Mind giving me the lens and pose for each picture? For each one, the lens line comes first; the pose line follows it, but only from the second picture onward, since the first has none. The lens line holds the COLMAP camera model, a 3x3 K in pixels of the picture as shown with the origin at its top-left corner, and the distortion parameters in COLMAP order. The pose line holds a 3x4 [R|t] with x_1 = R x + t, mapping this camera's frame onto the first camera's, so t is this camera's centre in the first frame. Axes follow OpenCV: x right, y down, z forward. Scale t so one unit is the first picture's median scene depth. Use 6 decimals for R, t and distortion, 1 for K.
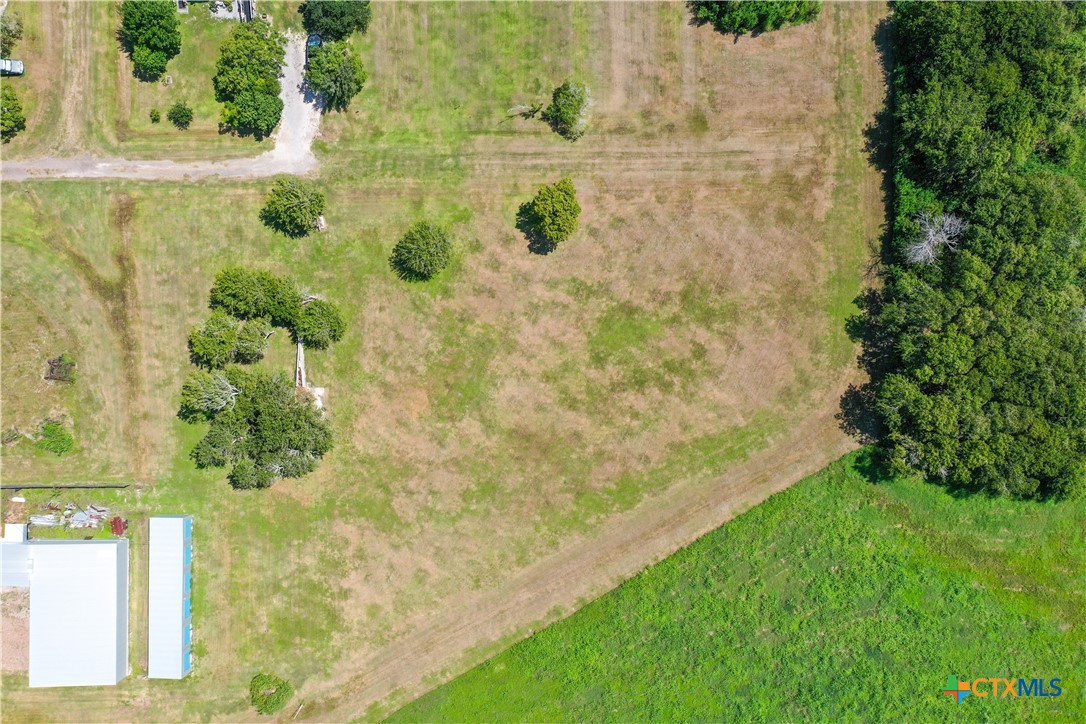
lens RADIAL K [[854.8, 0, 543.0], [0, 854.8, 362.0], [0, 0, 1]] dist [0.009214, 0.001167]
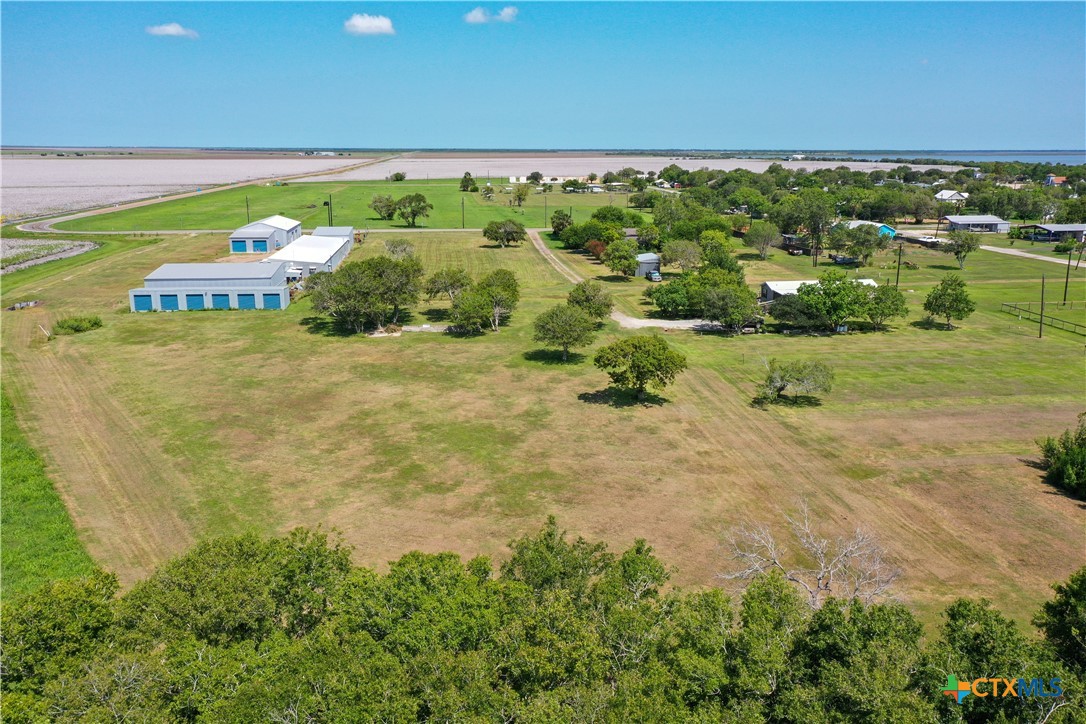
lens RADIAL K [[861.7, 0, 539.0], [0, 861.7, 361.3], [0, 0, 1]] dist [0.012120, 0.003495]
pose [[0.111678, 0.243719, -0.963395, 0.671230], [-0.993744, 0.028607, -0.107959, -0.018007], [0.001248, 0.969424, 0.245389, 0.796547]]
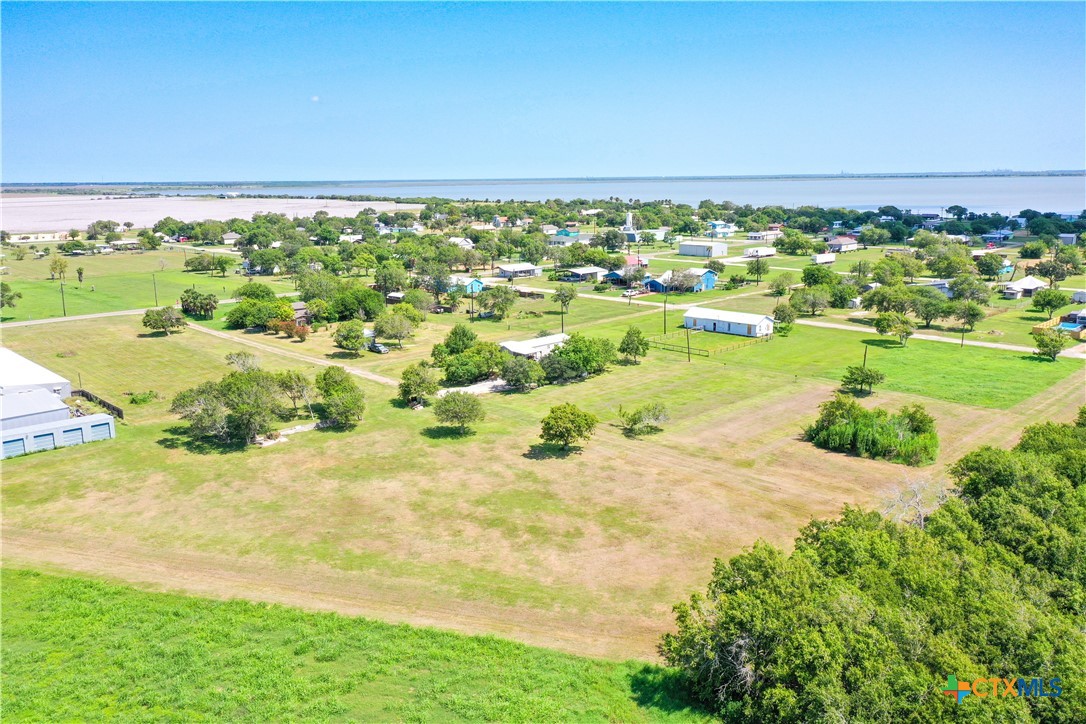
lens RADIAL K [[857.4, 0, 543.0], [0, 857.4, 362.0], [0, 0, 1]] dist [0.008097, 0.005465]
pose [[0.694434, 0.150502, -0.703641, 0.672598], [-0.719482, 0.159330, -0.675988, 0.494895], [0.010374, 0.975686, 0.218927, 0.683971]]
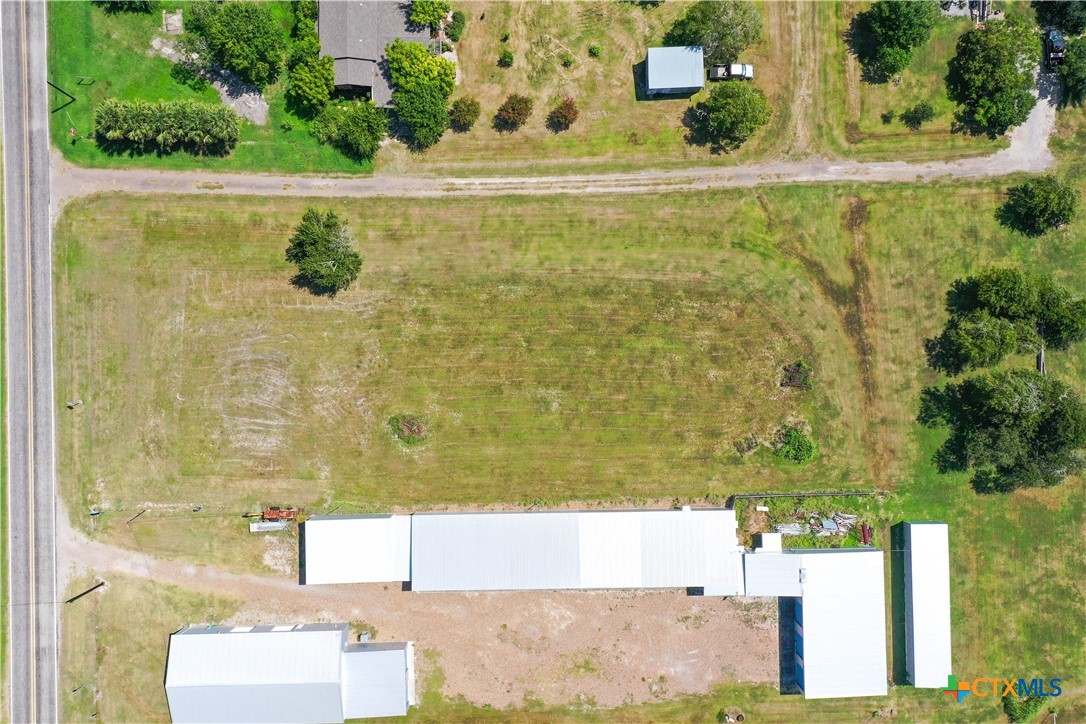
lens RADIAL K [[854.8, 0, 543.0], [0, 854.8, 362.0], [0, 0, 1]] dist [0.009214, 0.001167]
pose [[0.999745, -0.022261, -0.003722, -0.850515], [0.022247, 0.999745, -0.003748, -0.010149], [0.003804, 0.003664, 0.999986, 0.013649]]
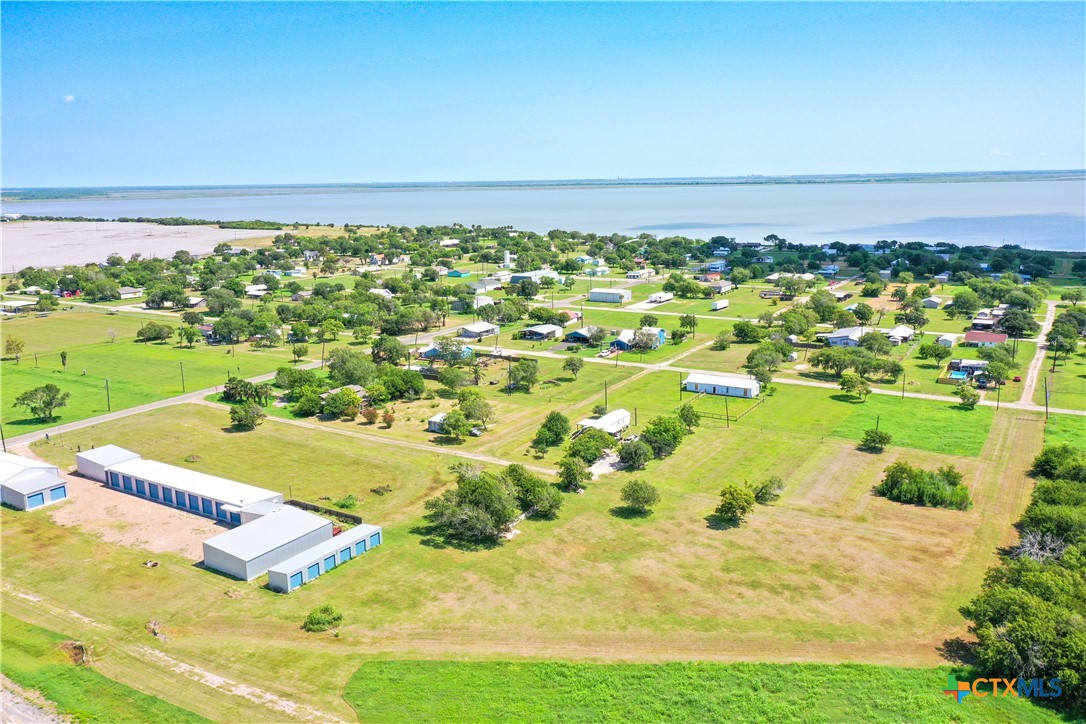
lens RADIAL K [[854.8, 0, 543.0], [0, 854.8, 362.0], [0, 0, 1]] dist [0.009214, 0.001167]
pose [[0.849511, 0.104645, -0.517088, 0.432133], [-0.527417, 0.192135, -0.827596, 1.060030], [0.012747, 0.975773, 0.218412, 0.454174]]
